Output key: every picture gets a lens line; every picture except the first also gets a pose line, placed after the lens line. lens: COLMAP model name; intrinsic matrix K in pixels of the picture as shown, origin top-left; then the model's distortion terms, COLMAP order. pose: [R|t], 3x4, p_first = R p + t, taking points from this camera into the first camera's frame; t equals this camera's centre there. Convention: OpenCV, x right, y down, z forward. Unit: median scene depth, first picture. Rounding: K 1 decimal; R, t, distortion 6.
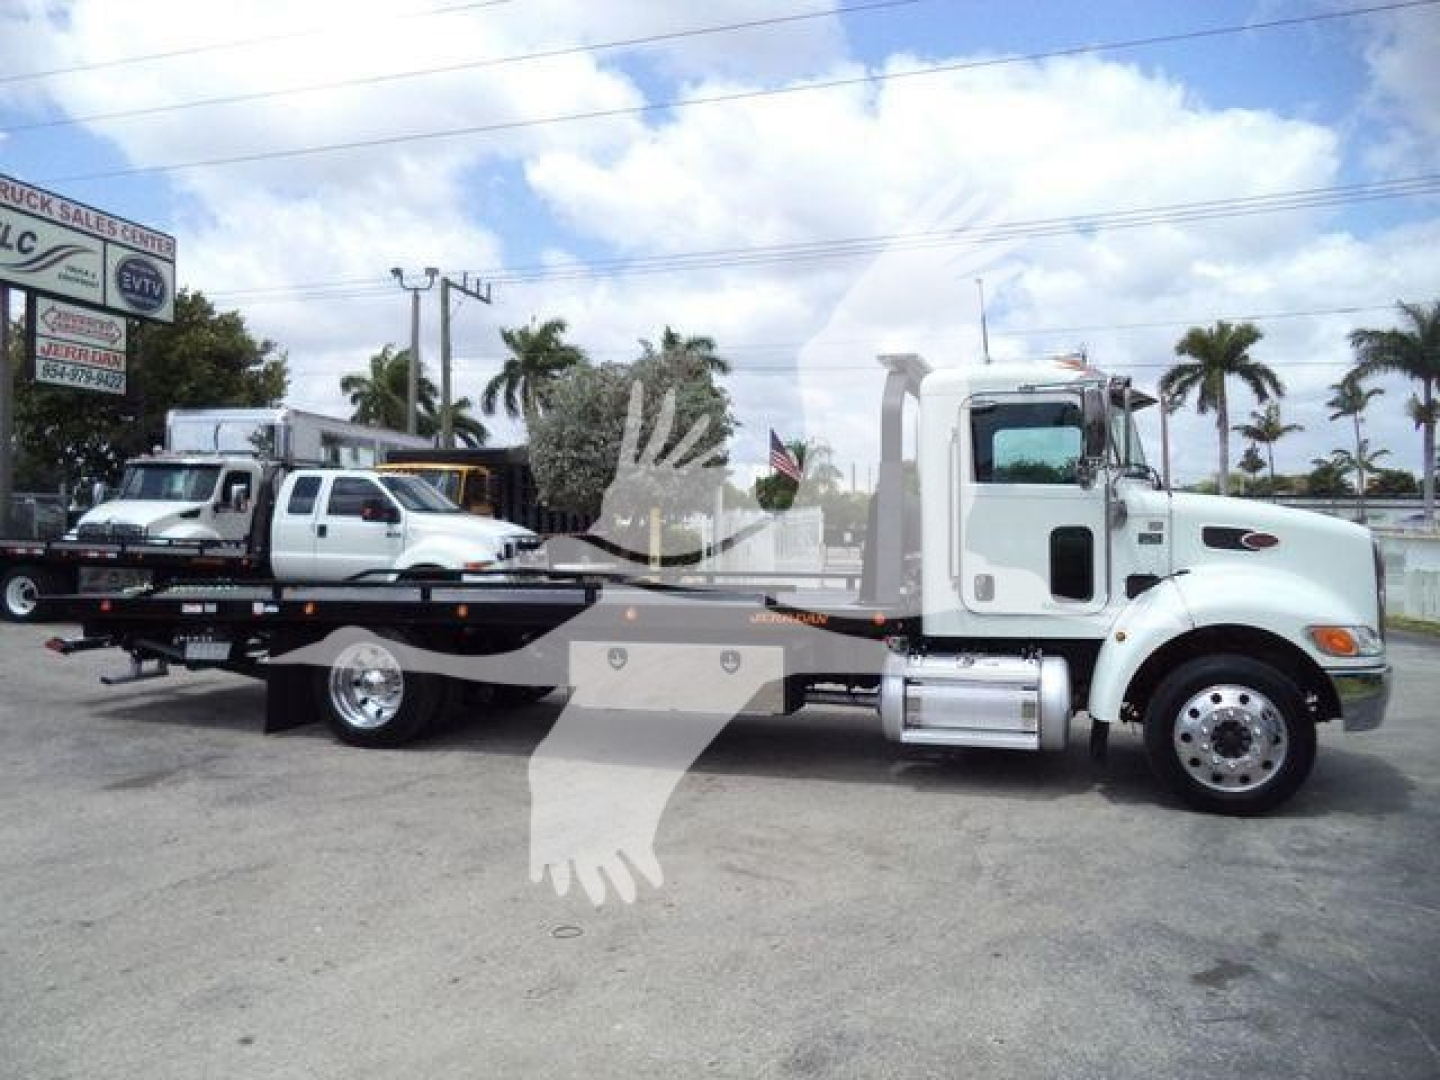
lens RADIAL K [[1184.6, 0, 718.3], [0, 1184.6, 519.4], [0, 0, 1]] dist [-0.030779, -0.006847]
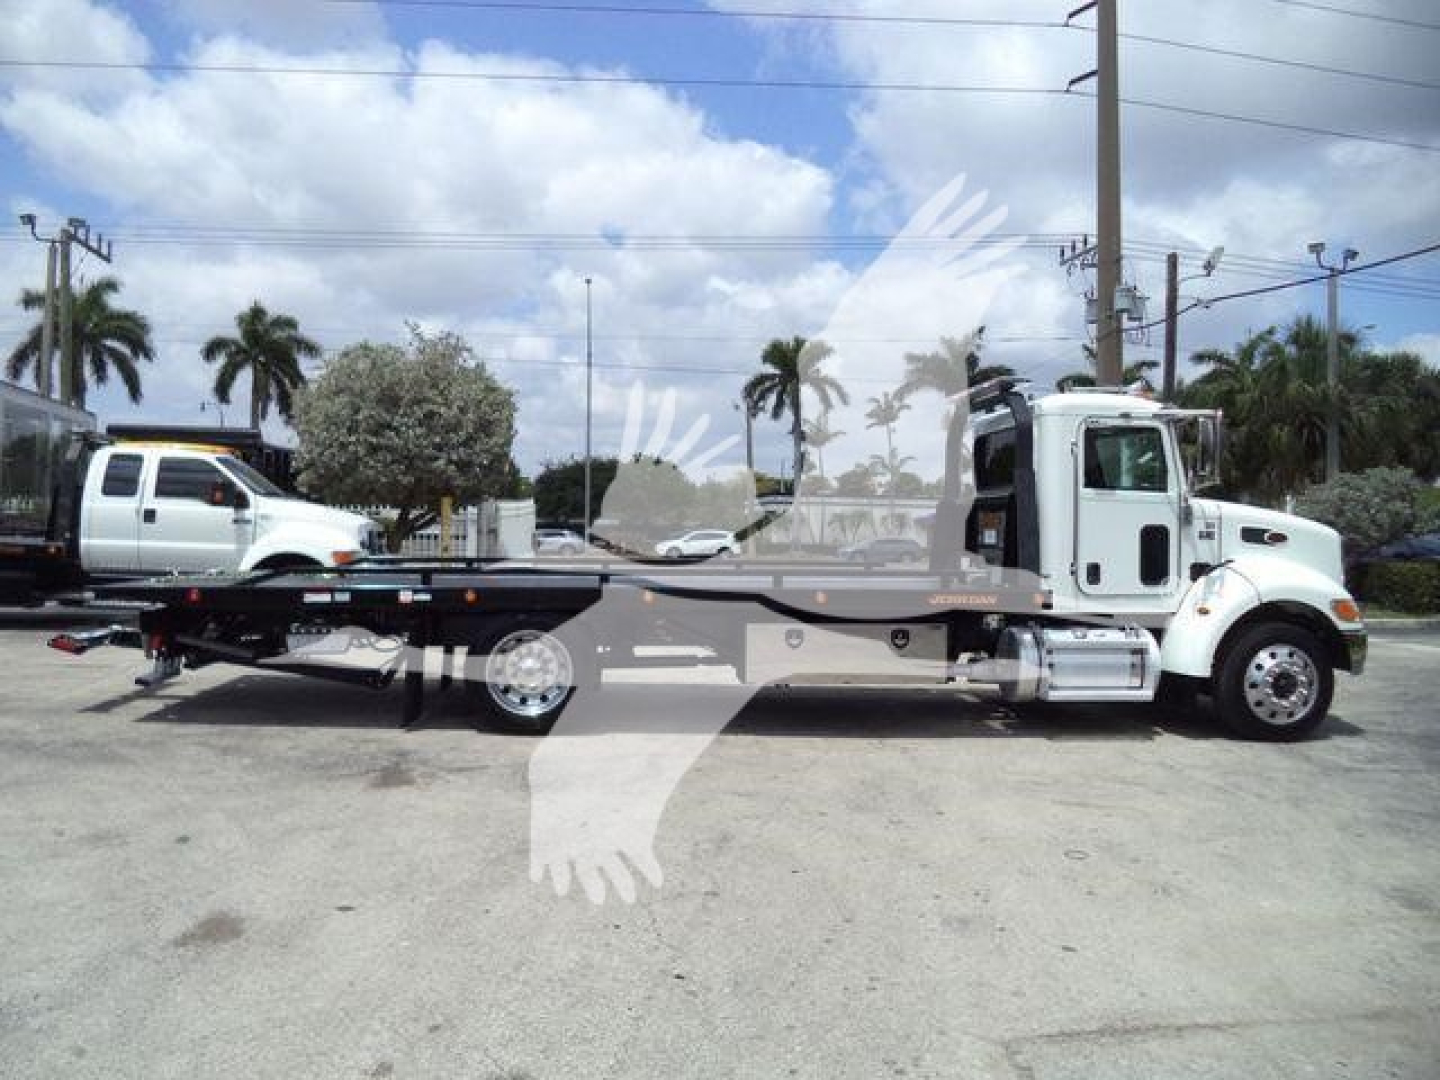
lens RADIAL K [[1178.9, 0, 696.9], [0, 1178.9, 532.2], [0, 0, 1]] dist [-0.025477, -0.001695]
pose [[0.923446, 0.009920, 0.383600, -0.204240], [-0.017372, 0.999722, 0.015969, 0.000565], [-0.383335, -0.021410, 0.923361, 0.006723]]
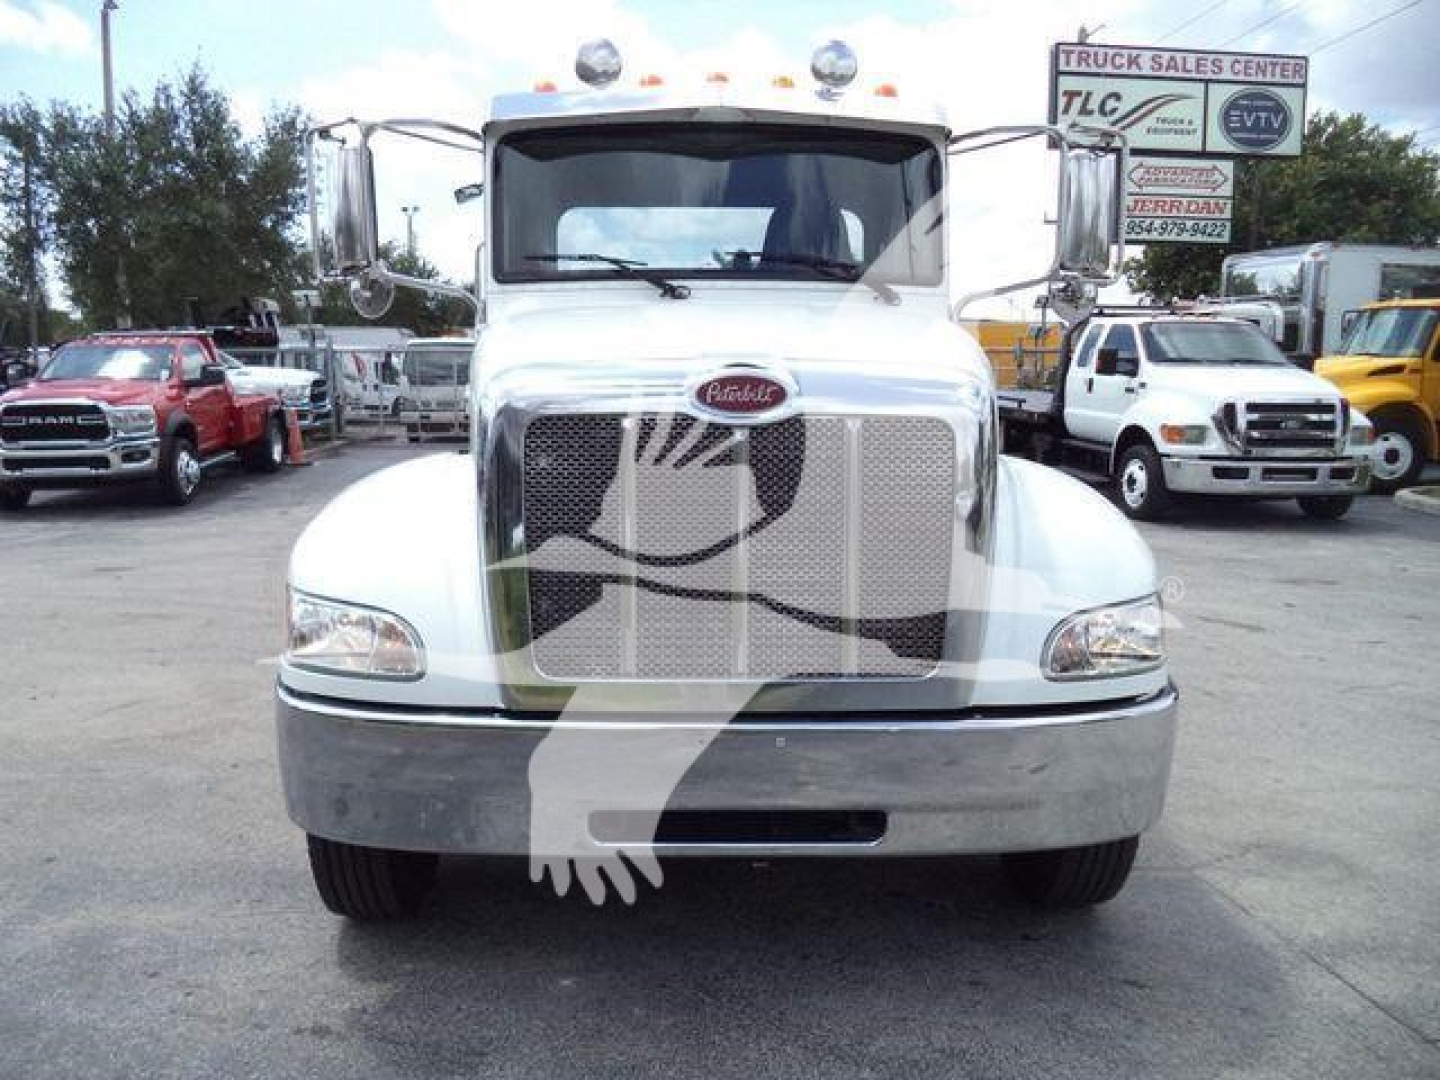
lens RADIAL K [[1178.9, 0, 696.9], [0, 1178.9, 532.2], [0, 0, 1]] dist [-0.025477, -0.001695]
pose [[0.341627, 0.120176, -0.932120, 0.289095], [0.005169, 0.991536, 0.129731, 0.001950], [0.939821, -0.049138, 0.338114, 0.281540]]
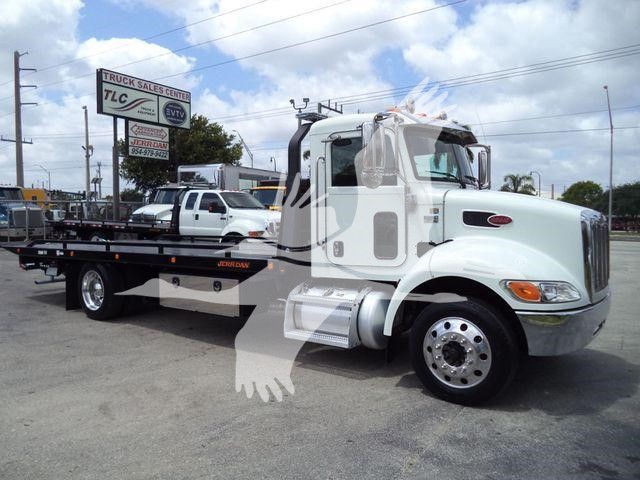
lens RADIAL K [[528.2, 0, 319.0], [0, 528.2, 229.1], [0, 0, 1]] dist [-0.027390, -0.003935]
pose [[0.945917, 0.003539, -0.324390, 0.142515], [0.007097, 0.999475, 0.031598, 0.001882], [0.324331, -0.032192, 0.945396, 0.091890]]
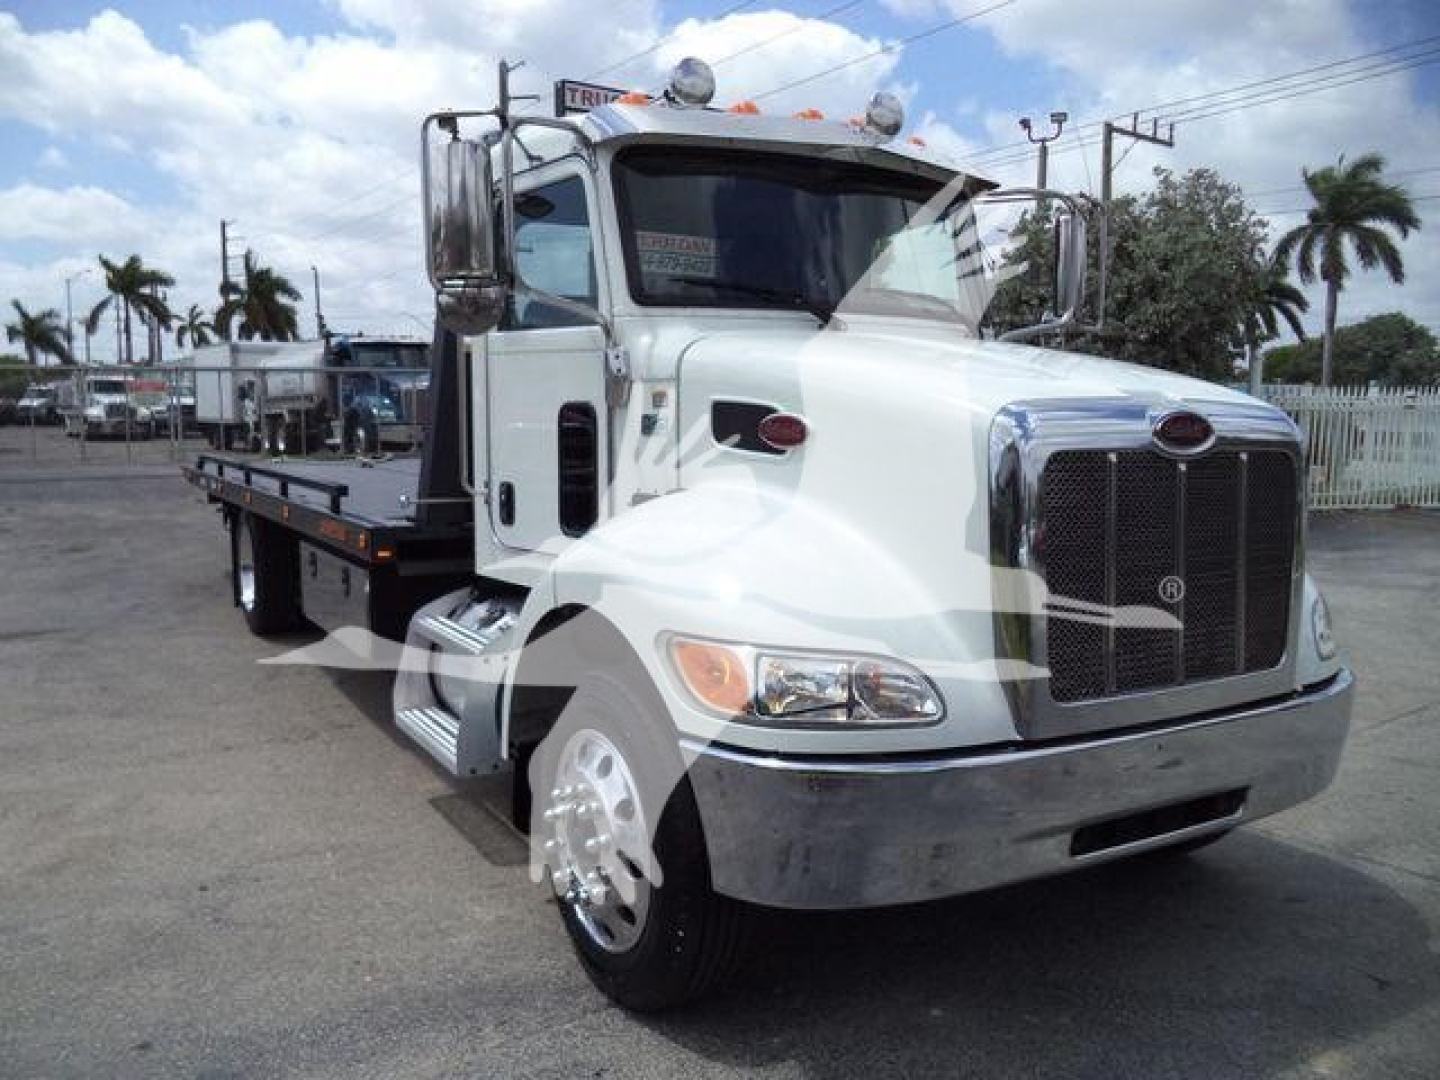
lens RADIAL K [[1177.0, 0, 712.1], [0, 1177.0, 538.9], [0, 0, 1]] dist [-0.028408, 0.005298]
pose [[0.752648, 0.079946, -0.653551, 0.228666], [-0.000997, 0.992738, 0.120290, 0.000193], [0.658422, -0.089884, 0.747263, 0.197148]]
